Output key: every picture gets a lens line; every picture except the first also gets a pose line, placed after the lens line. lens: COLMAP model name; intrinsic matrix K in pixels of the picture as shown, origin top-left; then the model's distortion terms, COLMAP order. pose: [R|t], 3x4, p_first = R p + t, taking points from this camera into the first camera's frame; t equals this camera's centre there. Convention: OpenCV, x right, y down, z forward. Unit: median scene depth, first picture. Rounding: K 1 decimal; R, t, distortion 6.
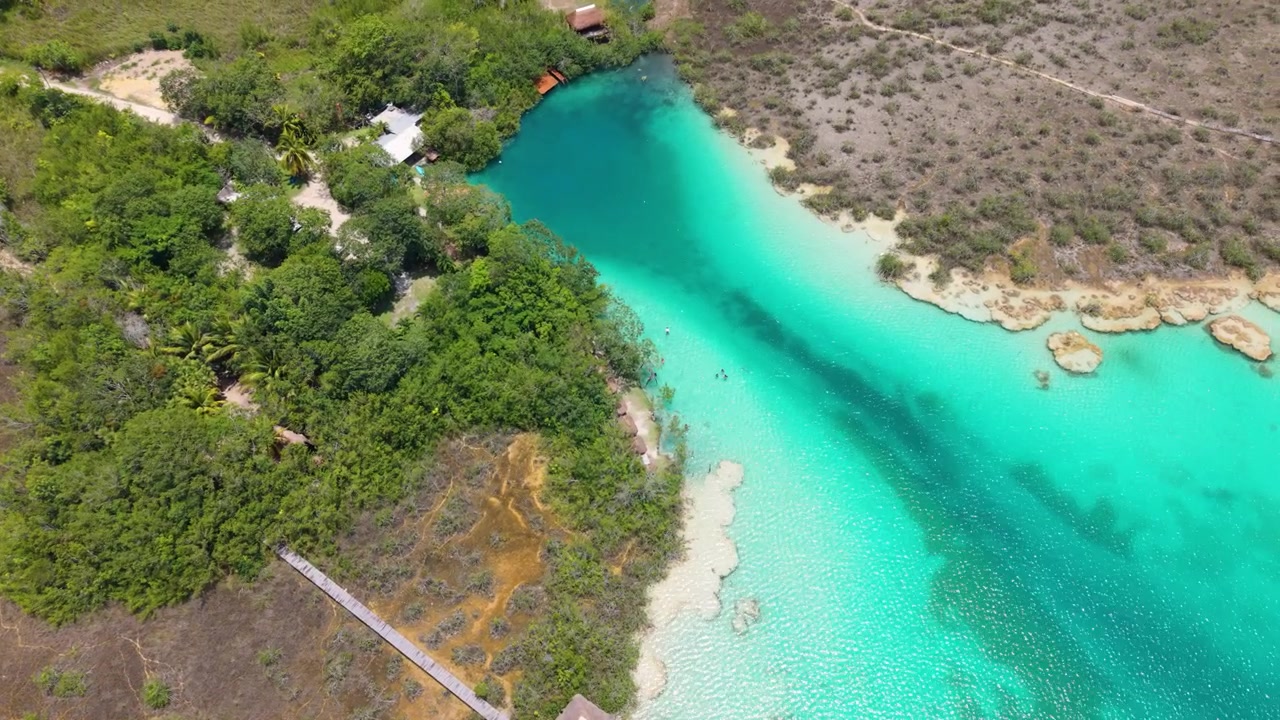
lens RADIAL K [[954.8, 0, 640.0], [0, 954.8, 360.0], [0, 0, 1]] dist [-0.002050, -0.003207]
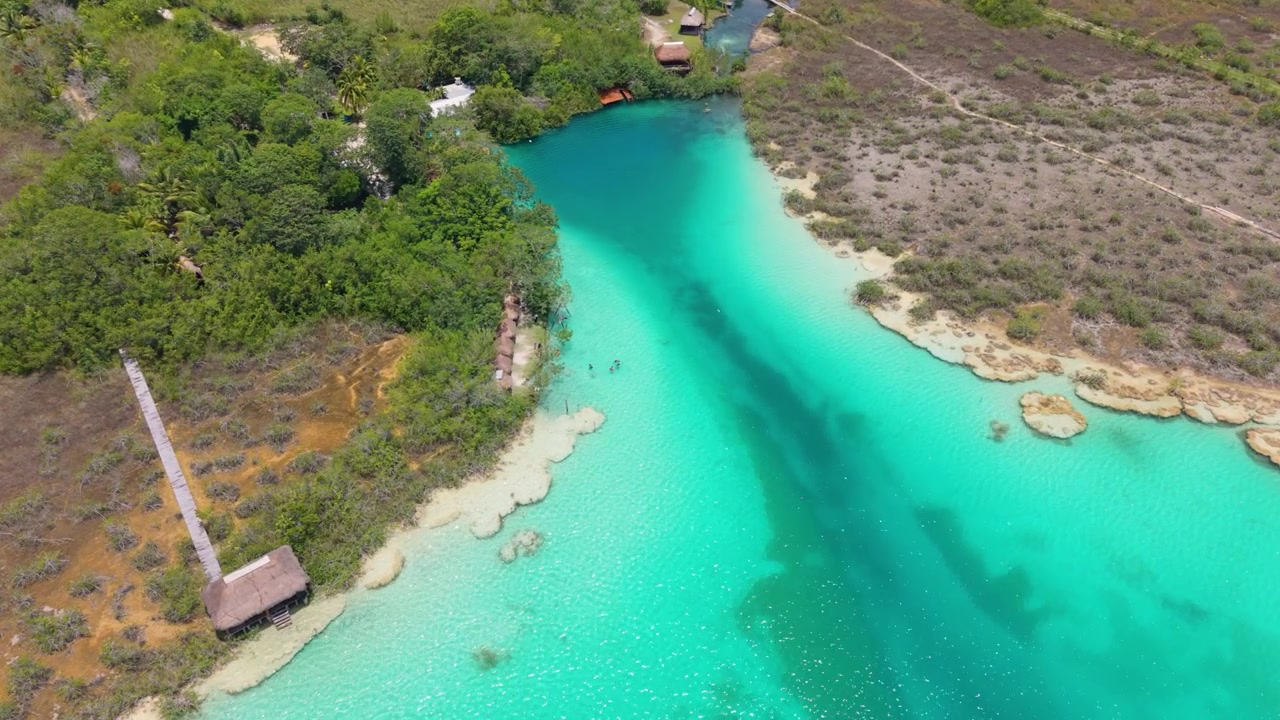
lens RADIAL K [[954.8, 0, 640.0], [0, 954.8, 360.0], [0, 0, 1]] dist [-0.002050, -0.003207]
pose [[0.934623, 0.230747, -0.270620, 0.304360], [-0.289794, 0.935222, -0.203417, 0.193043], [0.206152, 0.268543, 0.940950, 0.138282]]
